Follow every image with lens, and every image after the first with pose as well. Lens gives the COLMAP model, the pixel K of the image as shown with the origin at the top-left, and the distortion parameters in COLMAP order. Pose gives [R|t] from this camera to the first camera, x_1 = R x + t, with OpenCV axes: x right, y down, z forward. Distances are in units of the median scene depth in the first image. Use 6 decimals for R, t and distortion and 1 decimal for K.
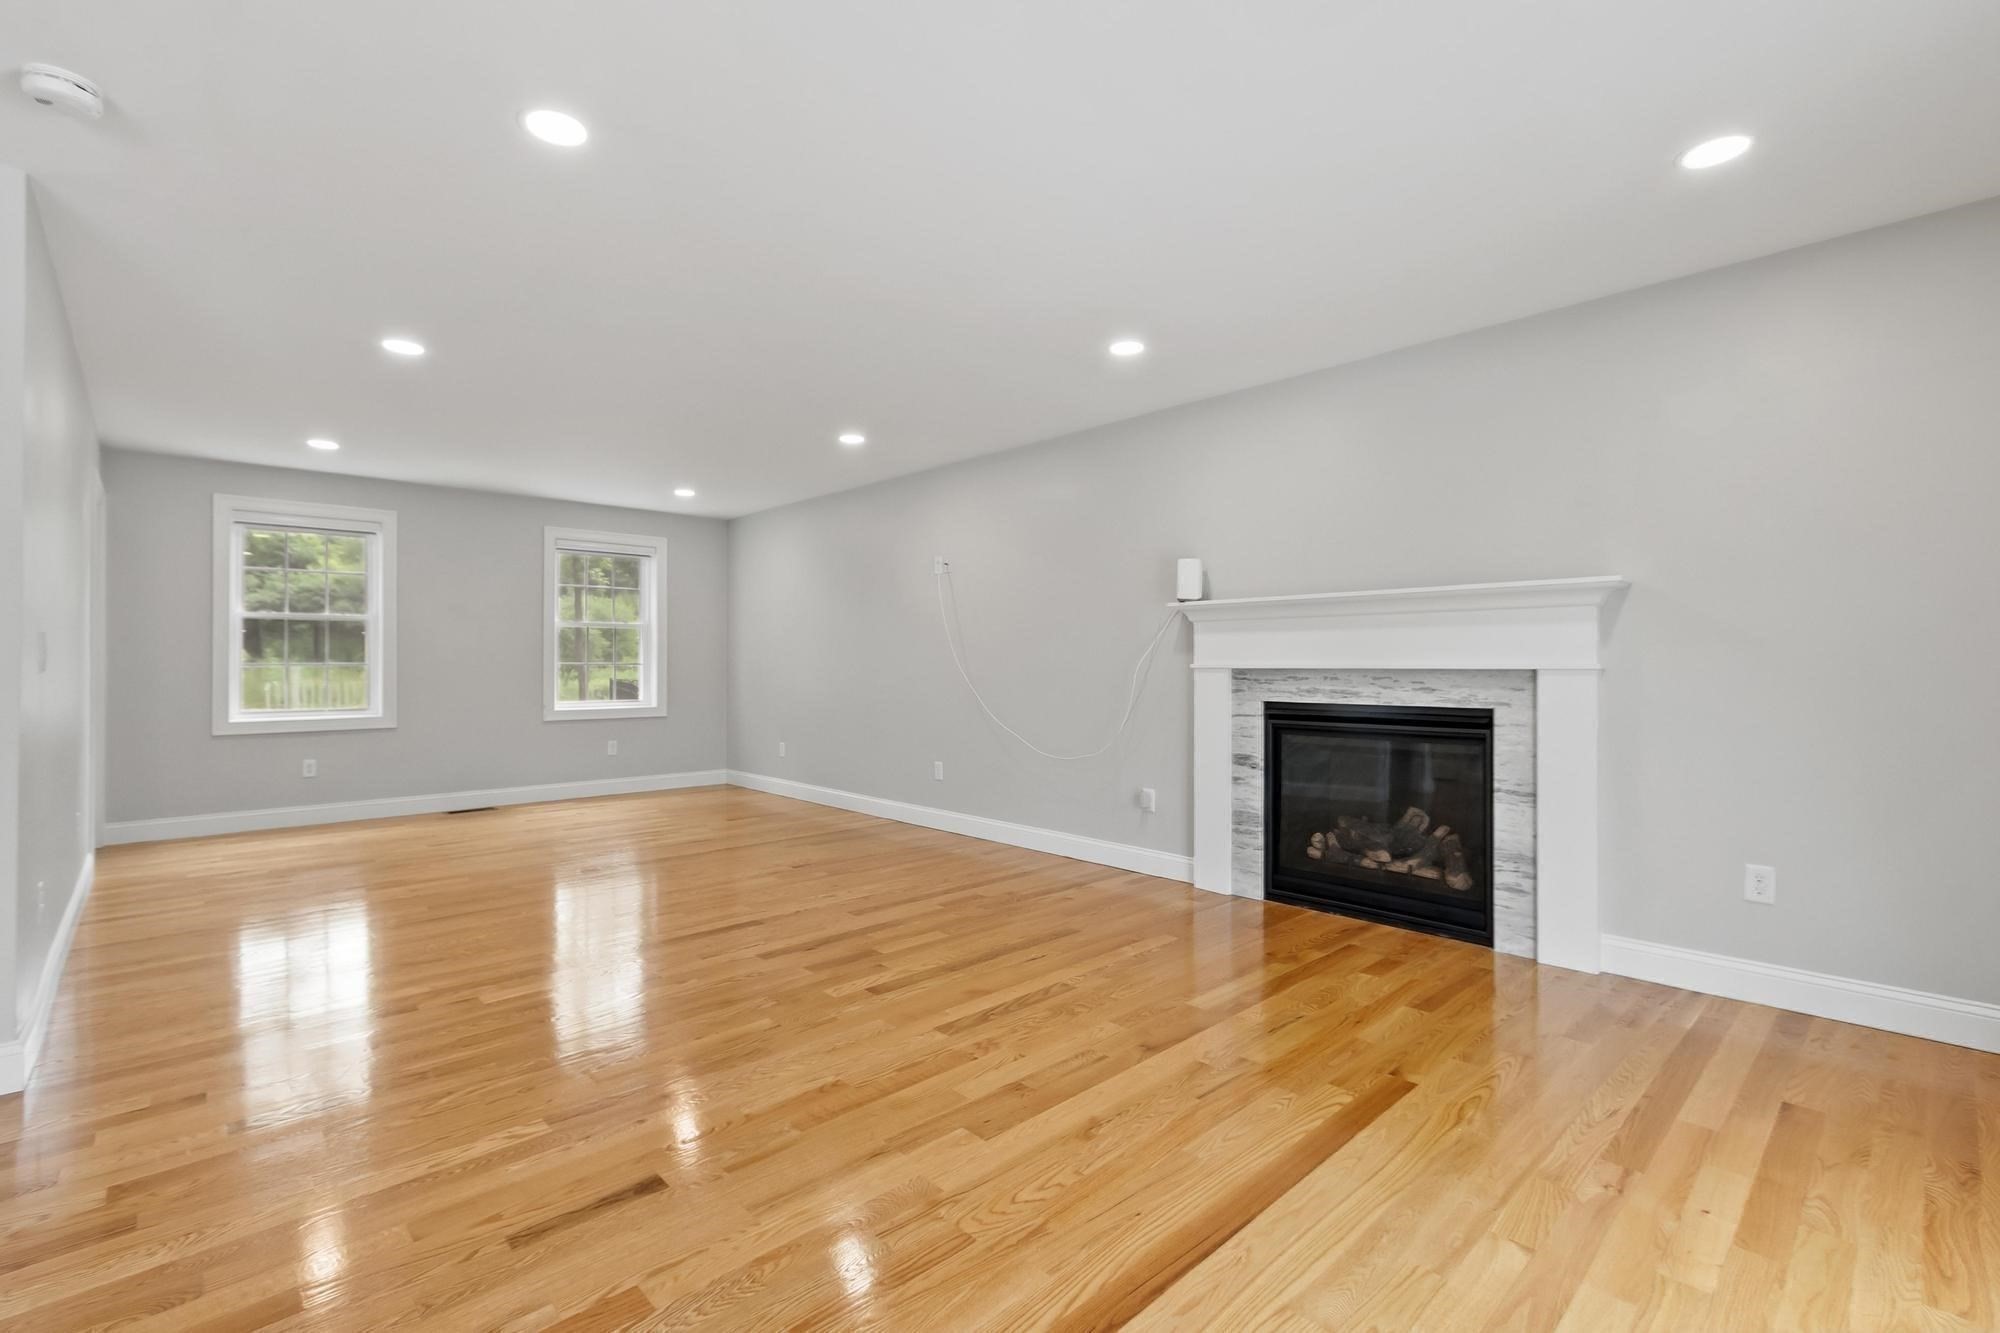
lens RADIAL K [[856.8, 0, 1000.0], [0, 856.8, 666.5], [0, 0, 1]] dist [0.053386, -0.000027]
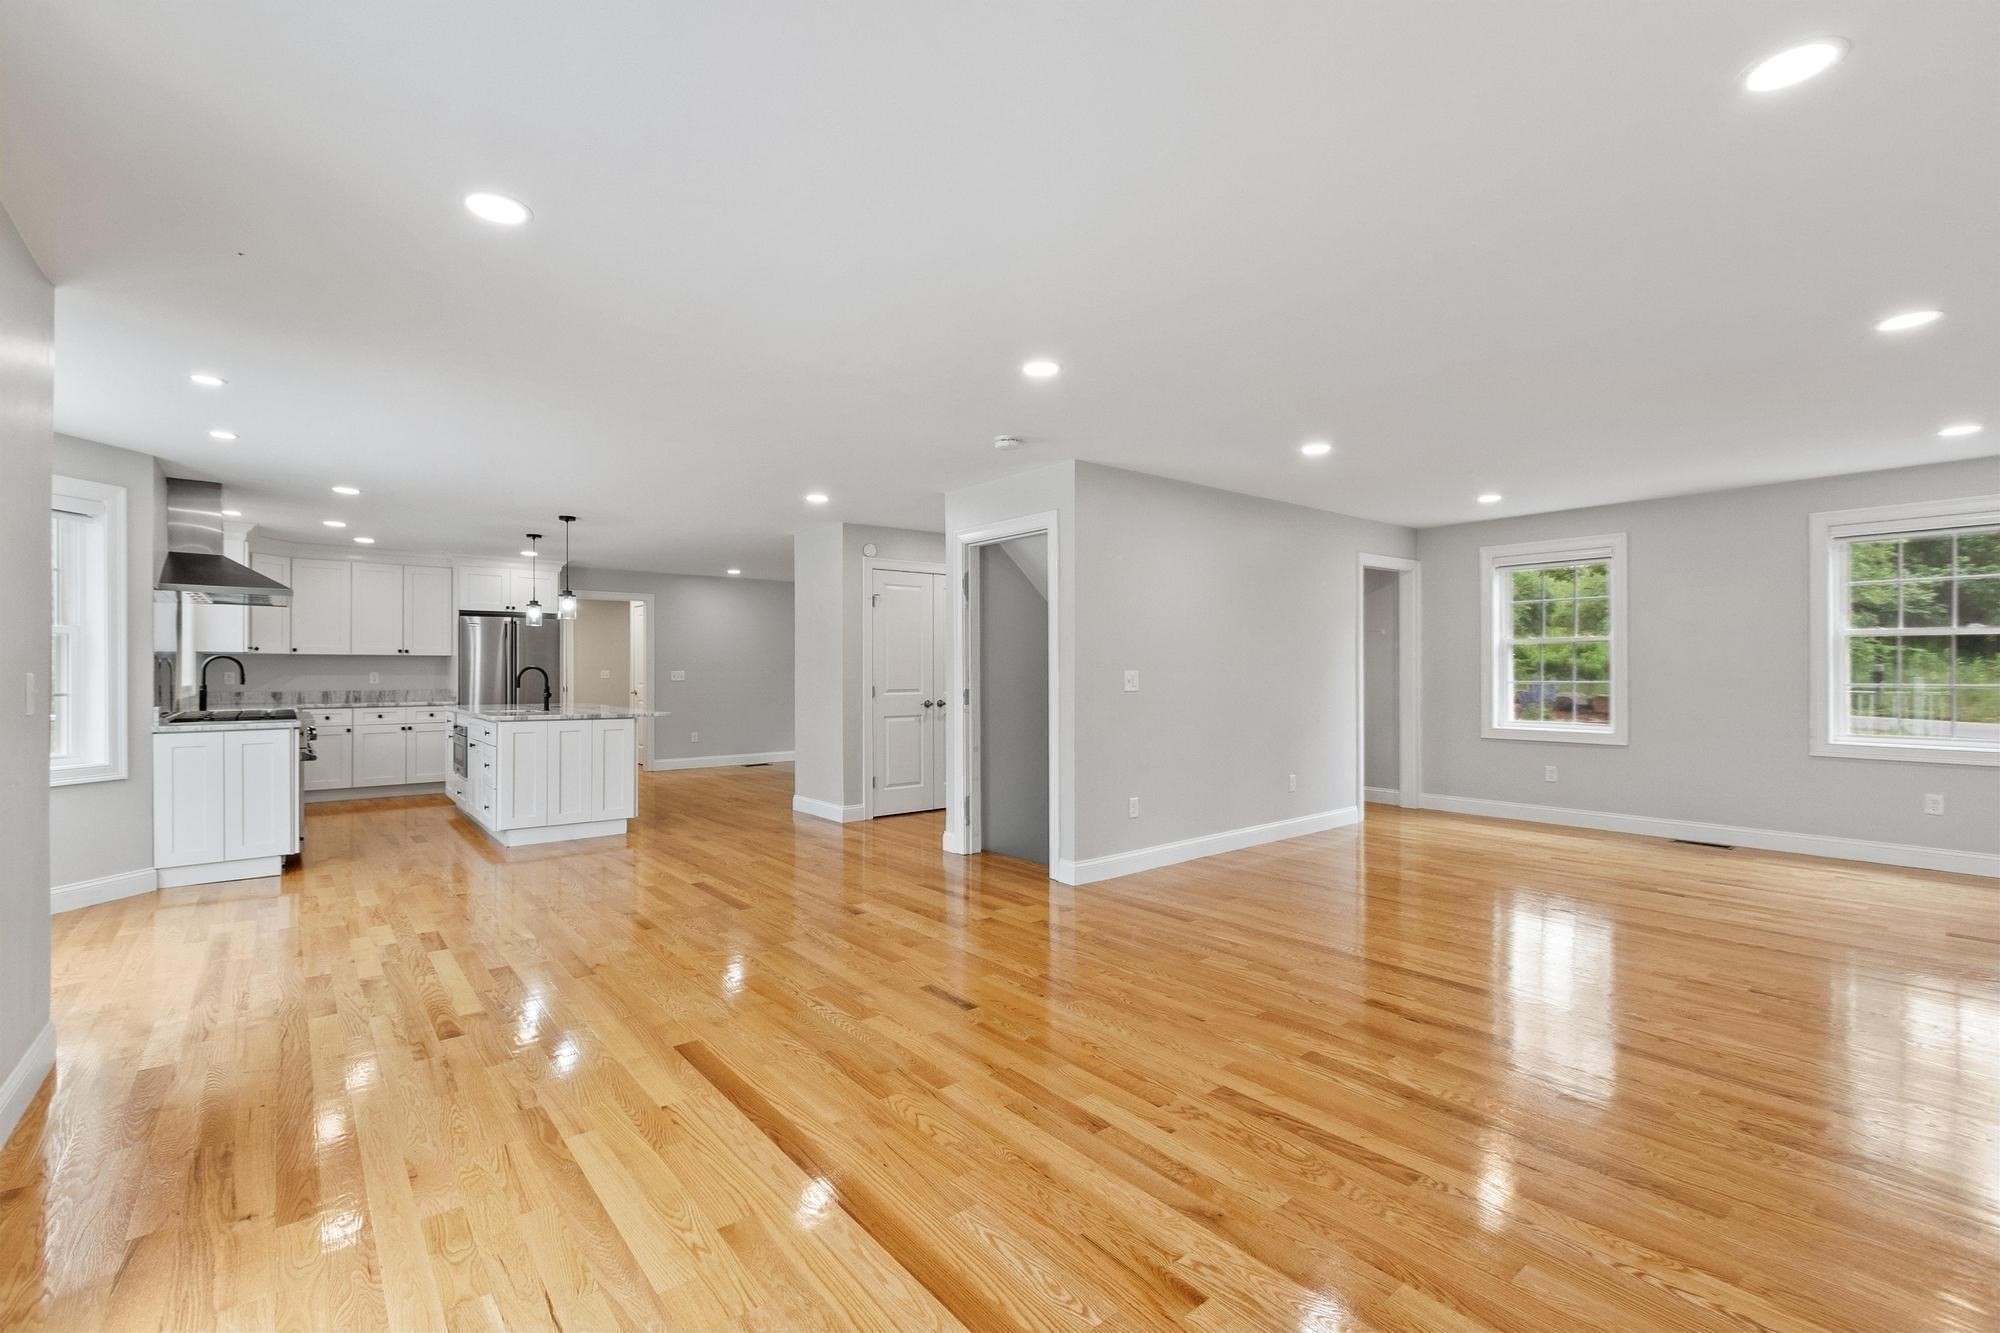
lens RADIAL K [[883.2, 0, 1000.0], [0, 883.2, 666.5], [0, 0, 1]] dist [0.000625, 0.000020]
pose [[-0.053213, -0.013528, -0.998492, 0.766671], [-0.006021, 0.999894, -0.013227, -0.015992], [0.998565, 0.005308, -0.053289, 0.696812]]
